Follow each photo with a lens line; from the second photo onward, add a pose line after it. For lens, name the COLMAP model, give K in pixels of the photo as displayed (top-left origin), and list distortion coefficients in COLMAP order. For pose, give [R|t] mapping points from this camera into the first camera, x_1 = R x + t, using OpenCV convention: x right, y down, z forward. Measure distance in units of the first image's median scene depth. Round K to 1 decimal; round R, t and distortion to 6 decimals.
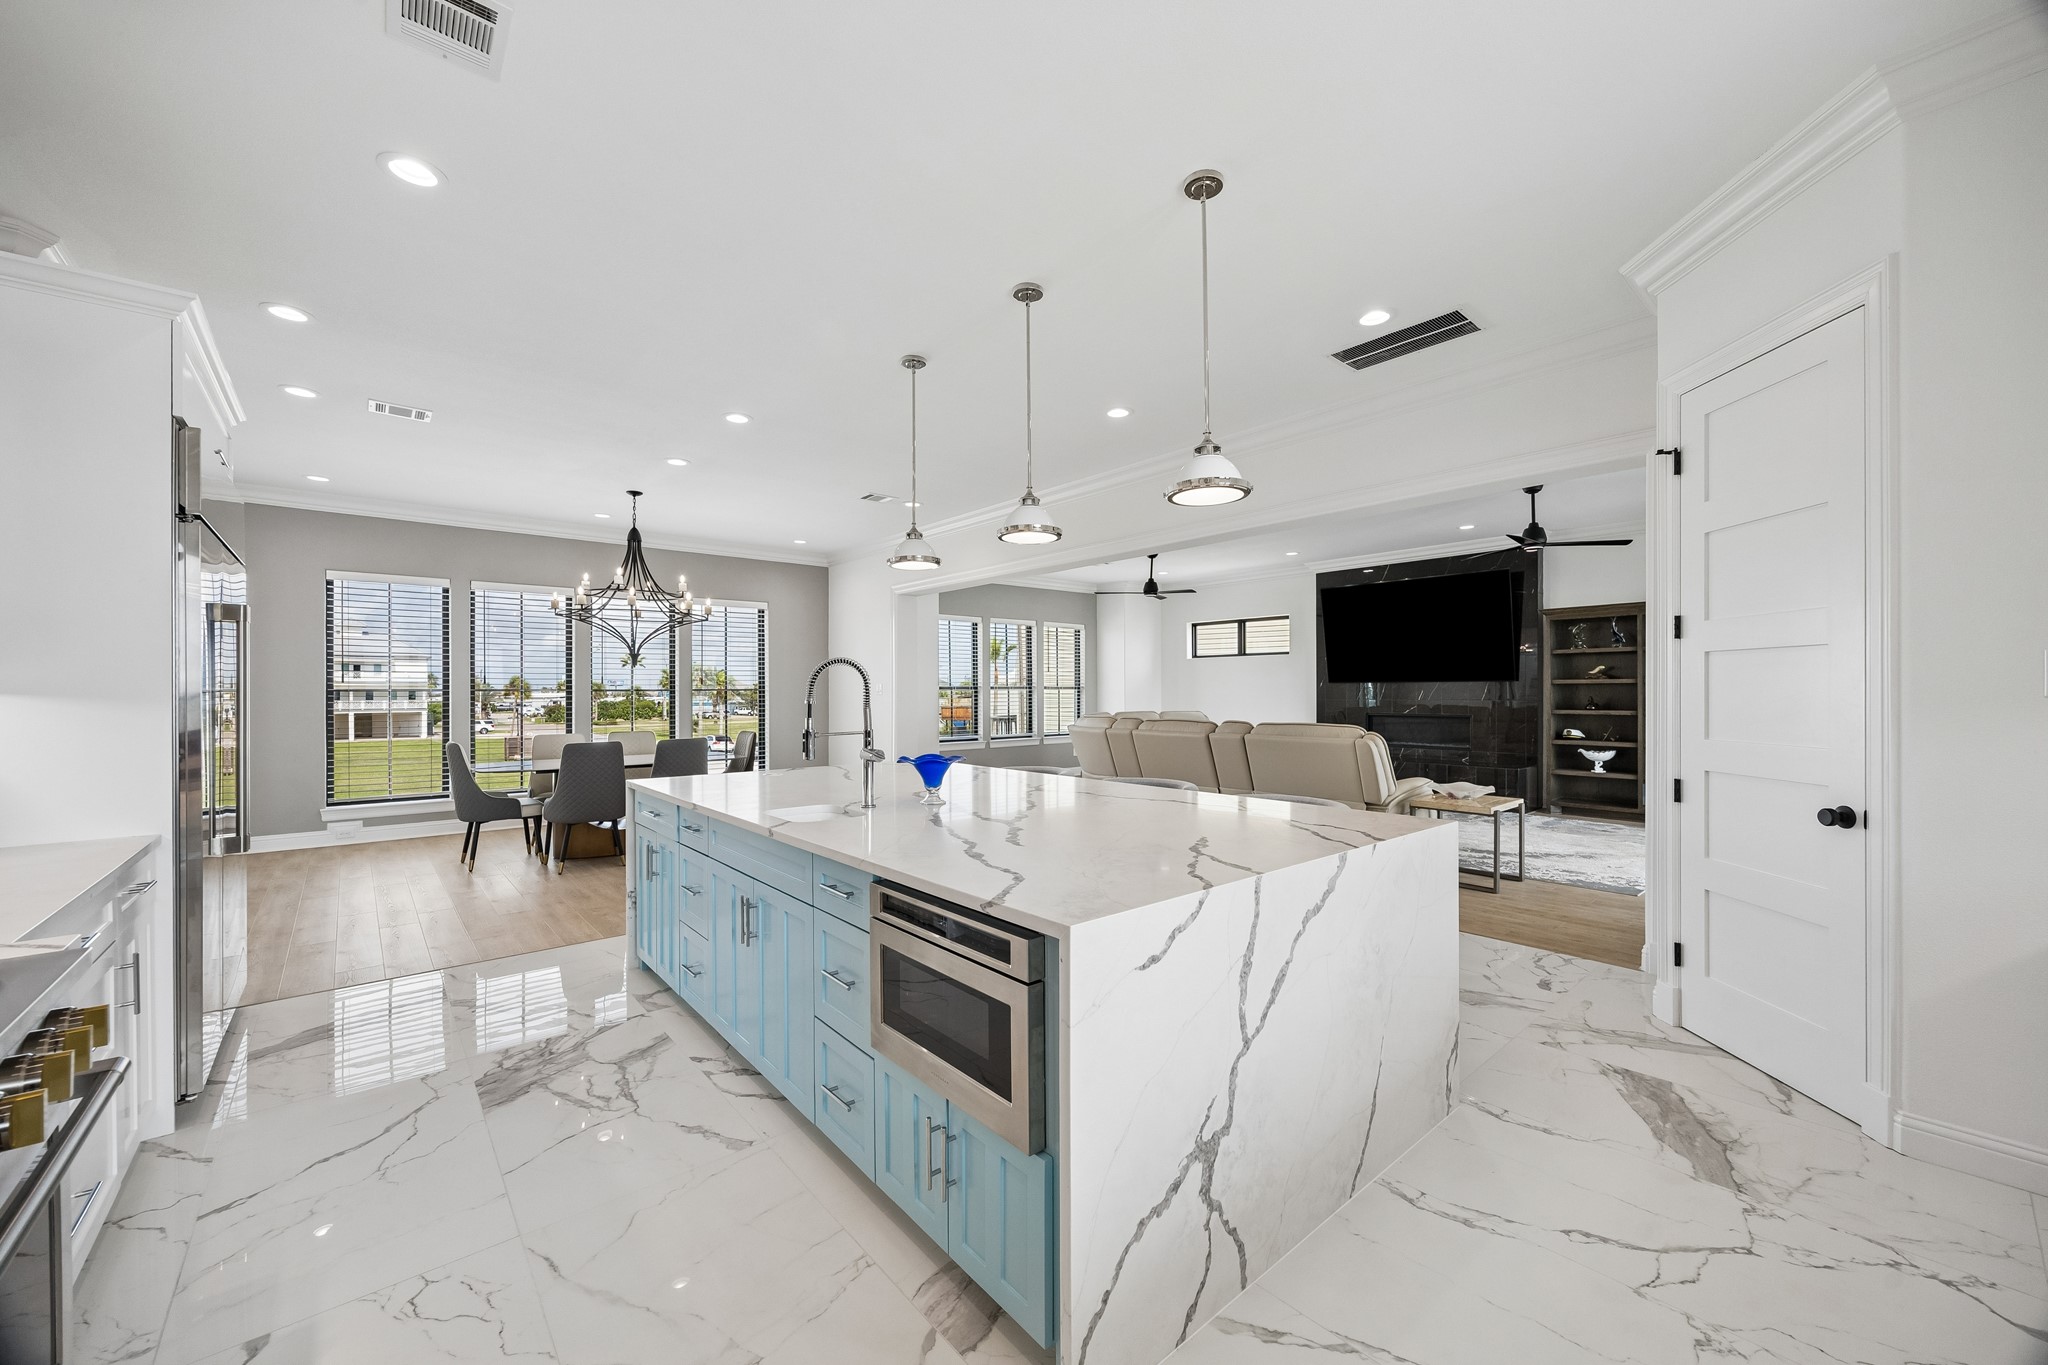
lens RADIAL K [[784.6, 0, 1033.1], [0, 784.6, 688.9], [0, 0, 1]] dist [-0.005390, 0.000746]
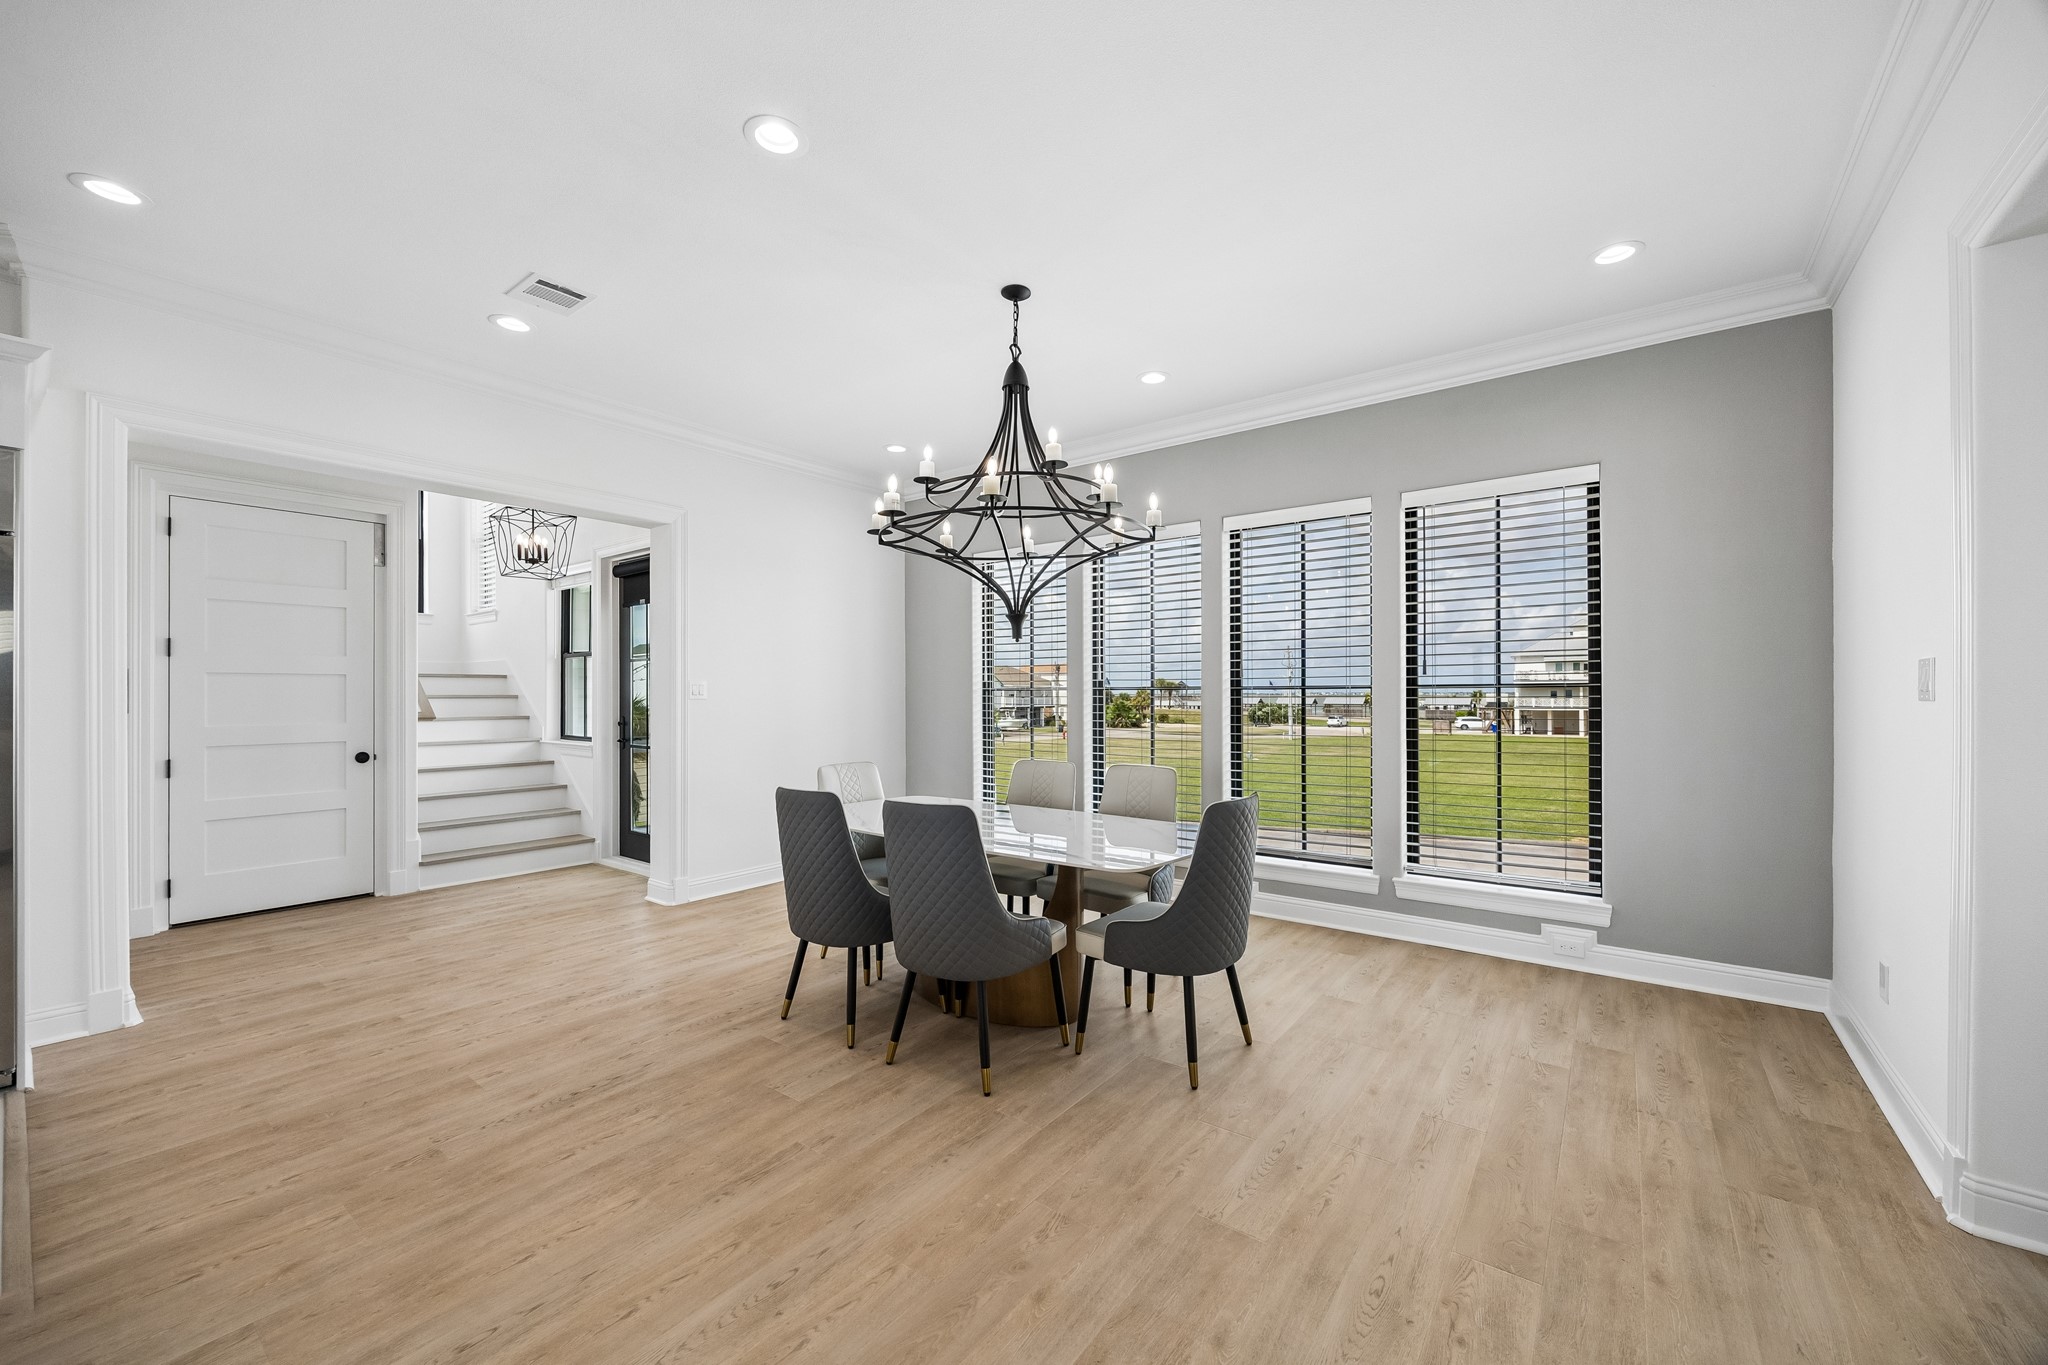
lens RADIAL K [[784.6, 0, 1035.5], [0, 784.6, 697.6], [0, 0, 1]] dist [-0.005390, 0.000746]
pose [[0.210486, 0.008537, -0.977560, -0.015328], [0.005808, 0.999933, 0.009983, 0.003513], [0.977580, -0.007778, 0.210422, 0.740064]]
